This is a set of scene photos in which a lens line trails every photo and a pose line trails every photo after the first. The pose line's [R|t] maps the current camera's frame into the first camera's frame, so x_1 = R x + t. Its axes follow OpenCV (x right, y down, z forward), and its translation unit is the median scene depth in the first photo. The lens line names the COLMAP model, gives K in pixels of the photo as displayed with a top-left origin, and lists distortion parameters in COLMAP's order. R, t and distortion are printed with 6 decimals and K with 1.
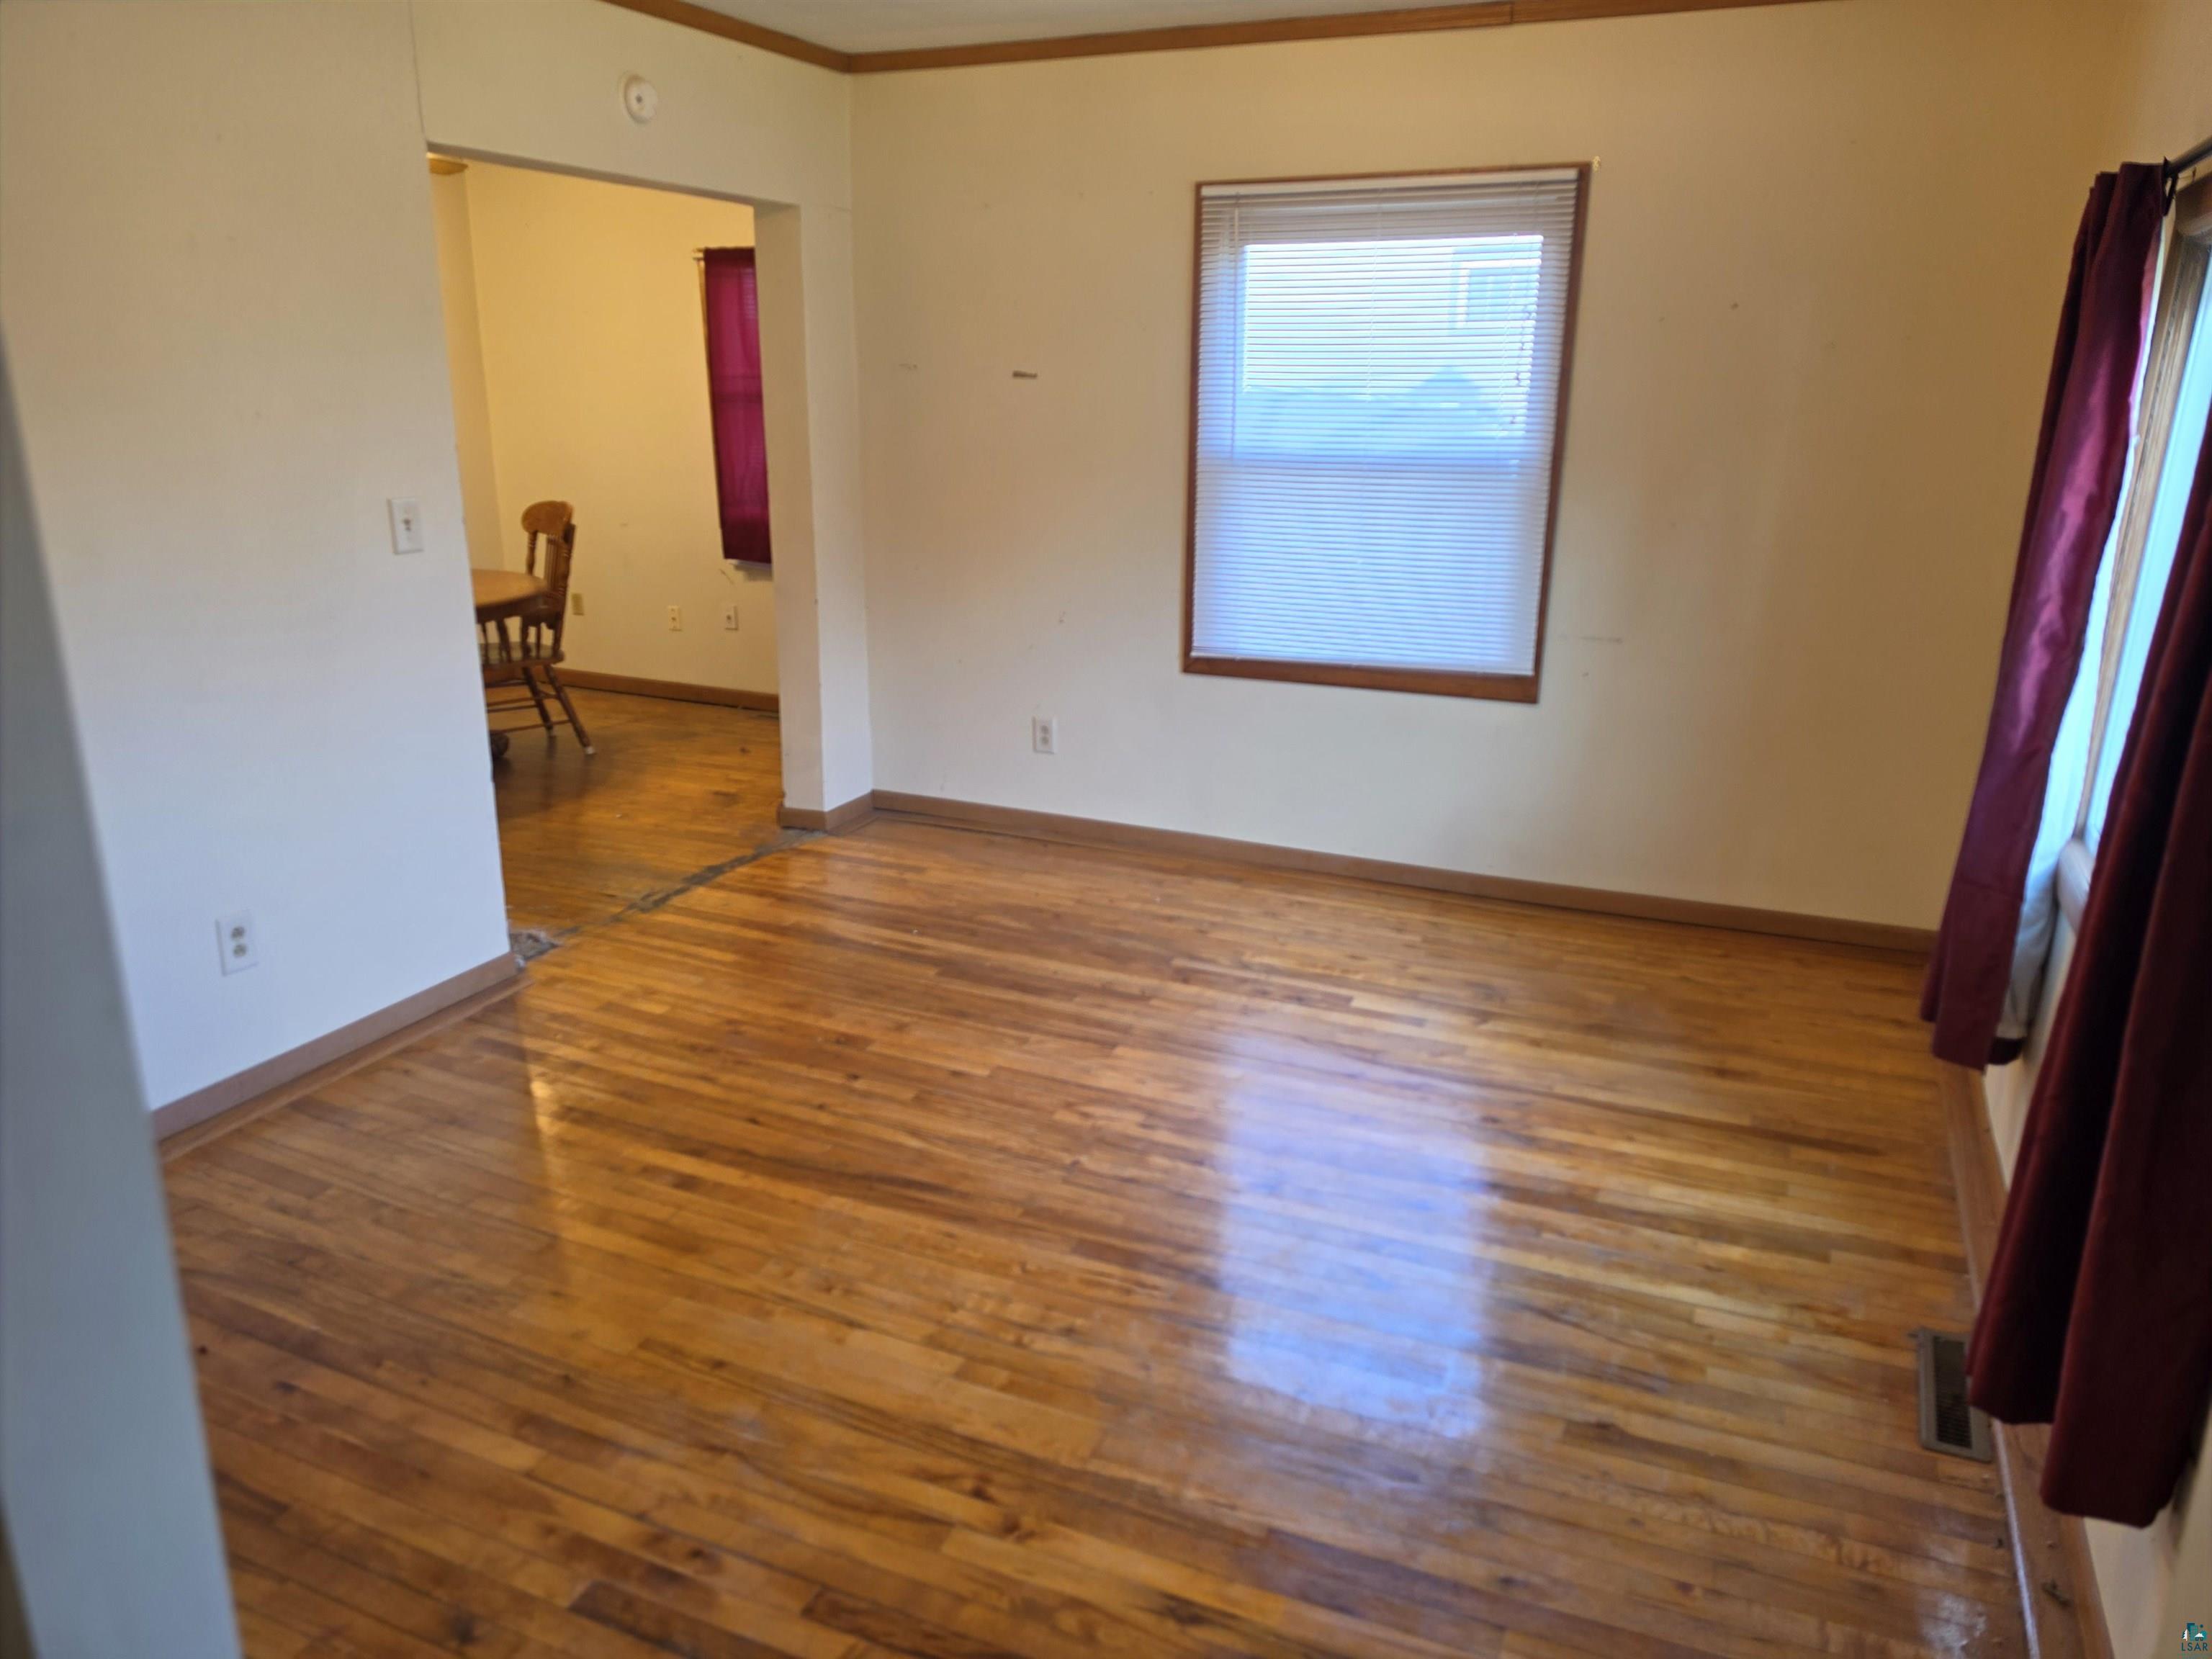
lens RADIAL K [[1524.8, 0, 1115.0], [0, 1524.8, 820.0], [0, 0, 1]] dist [0.056325, -0.074067]
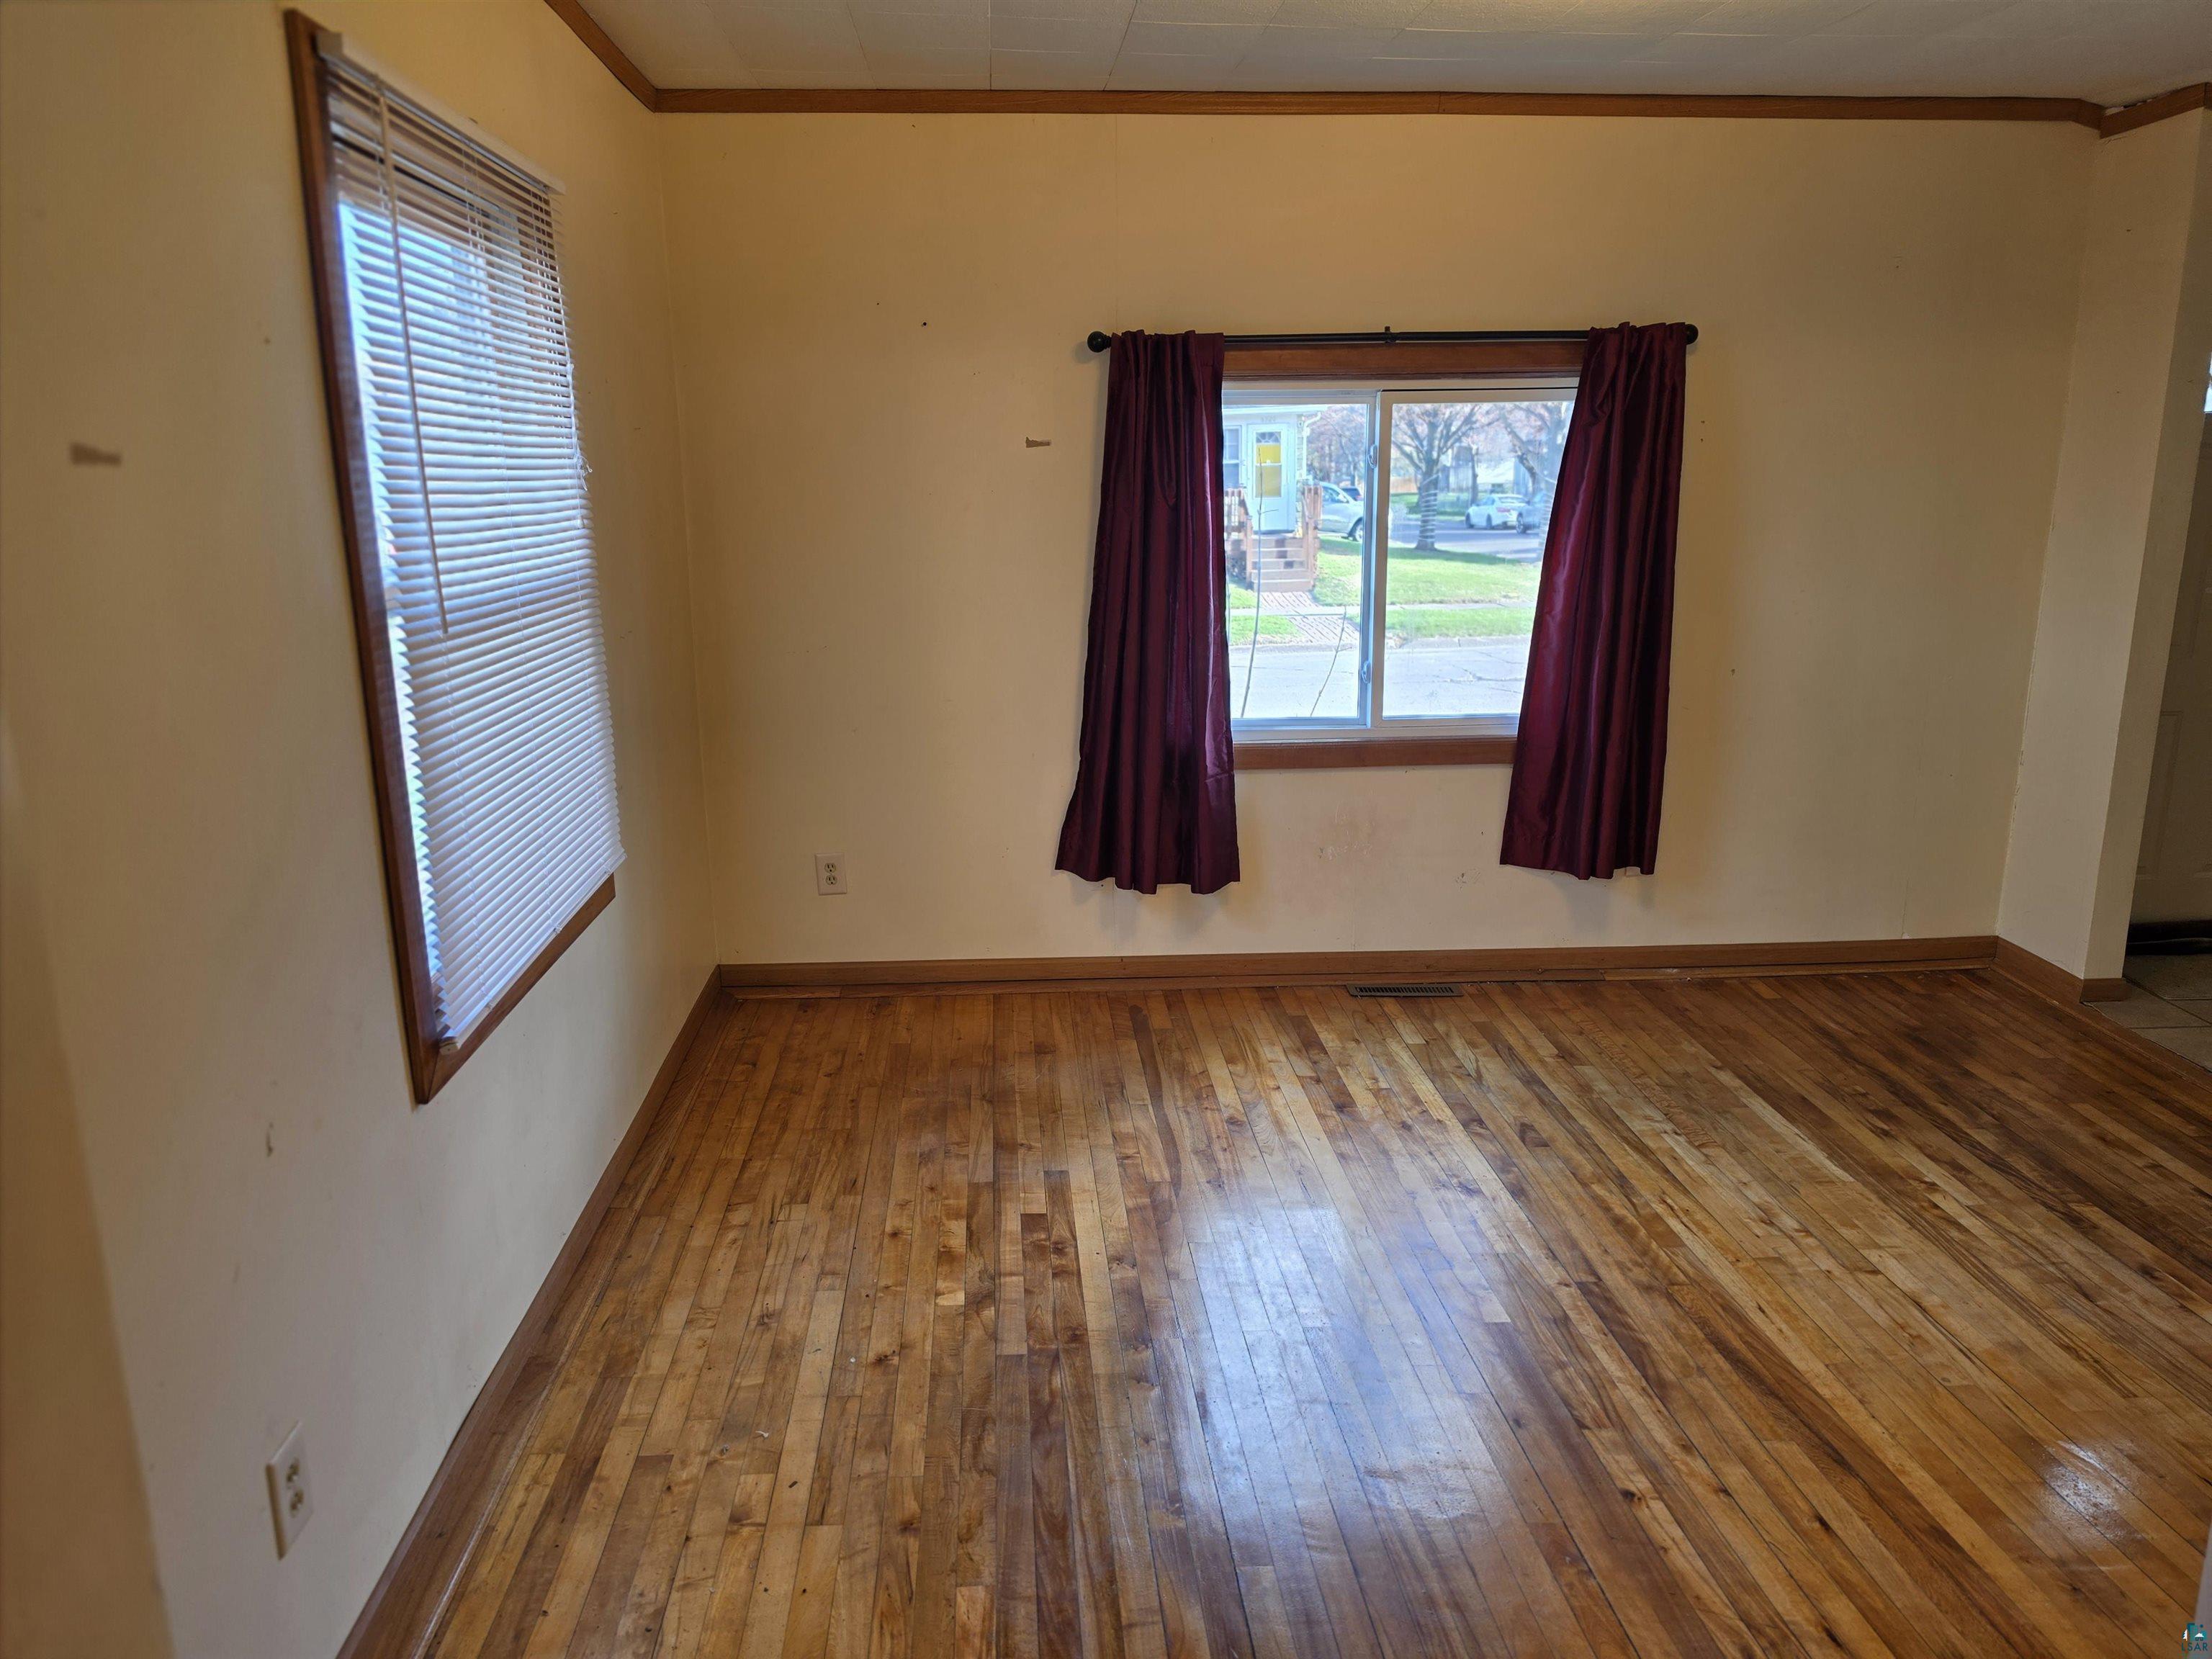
lens RADIAL K [[1524.8, 0, 1115.0], [0, 1524.8, 820.0], [0, 0, 1]] dist [0.056325, -0.074067]
pose [[-0.475584, -0.207935, 0.854742, -0.651097], [0.250135, 0.899585, 0.358021, -0.441863], [-0.843358, 0.384070, -0.375816, 1.510233]]
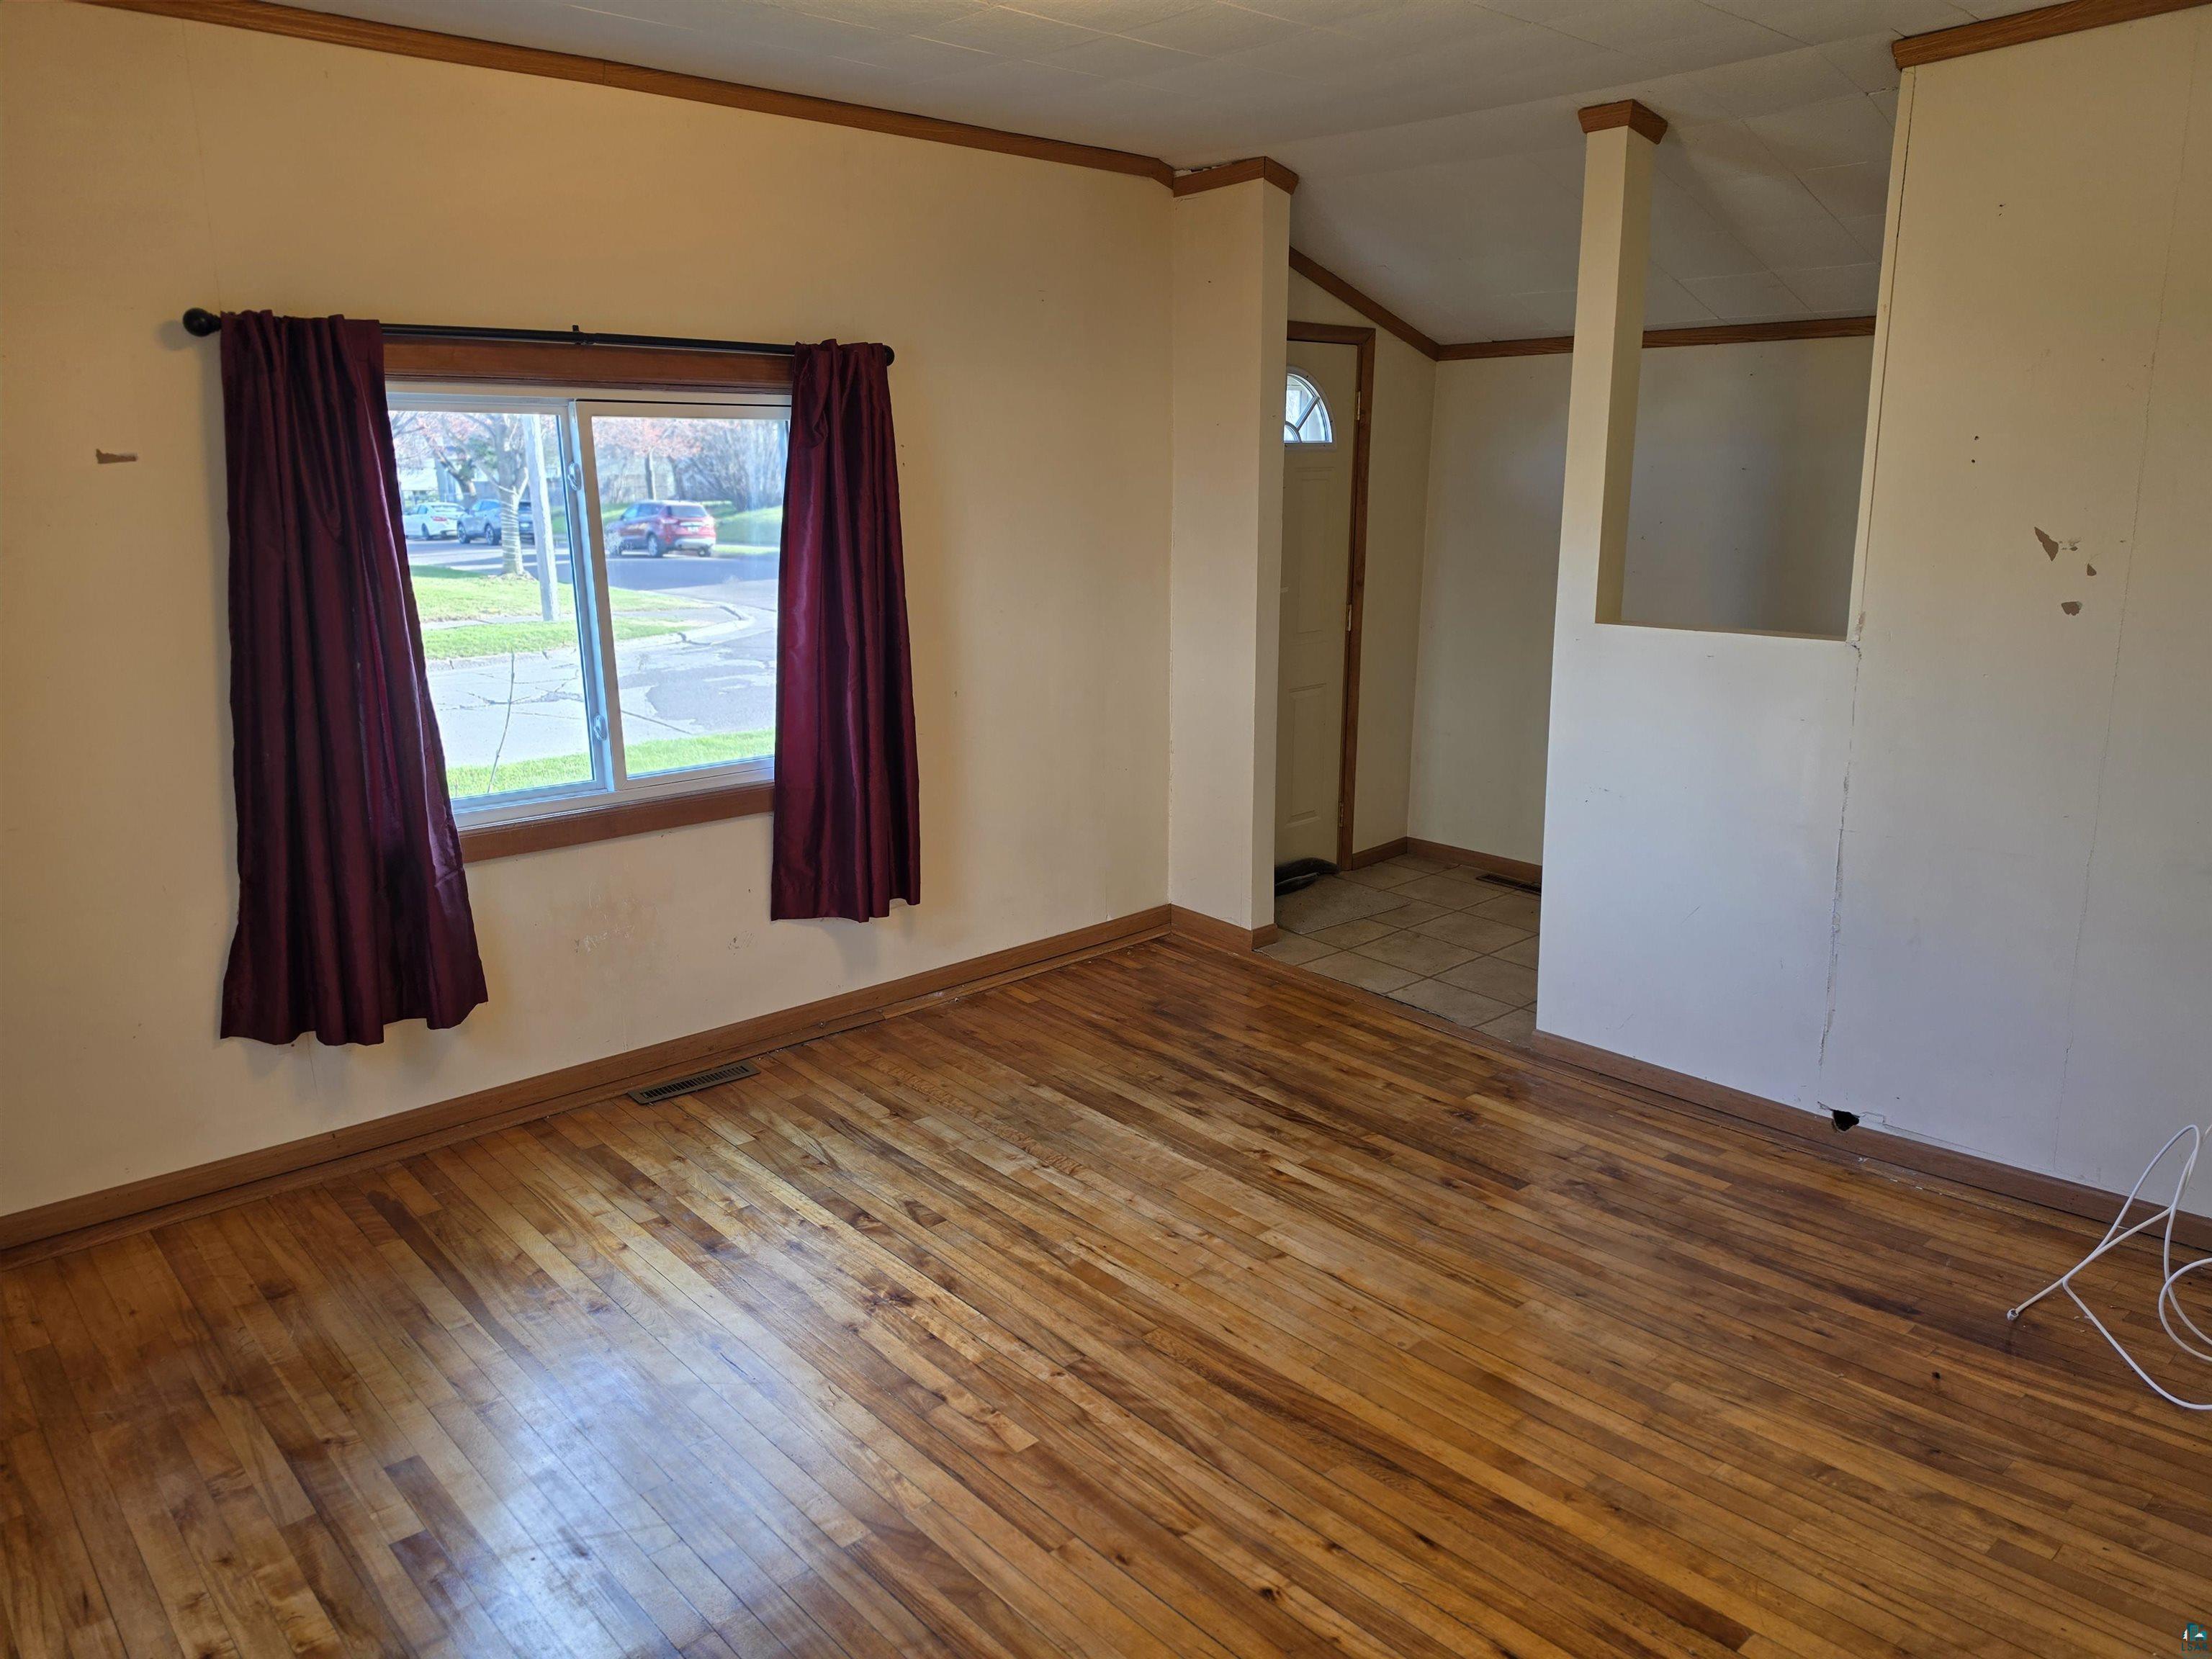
lens RADIAL K [[1516.4, 0, 1106.0], [0, 1516.4, 793.7], [0, 0, 1]] dist [0.117572, -0.156762]
pose [[-0.914971, -0.094479, 0.392302, -0.369989], [0.106662, 0.880998, 0.460941, -0.472244], [-0.389166, 0.463591, -0.796010, 1.567104]]
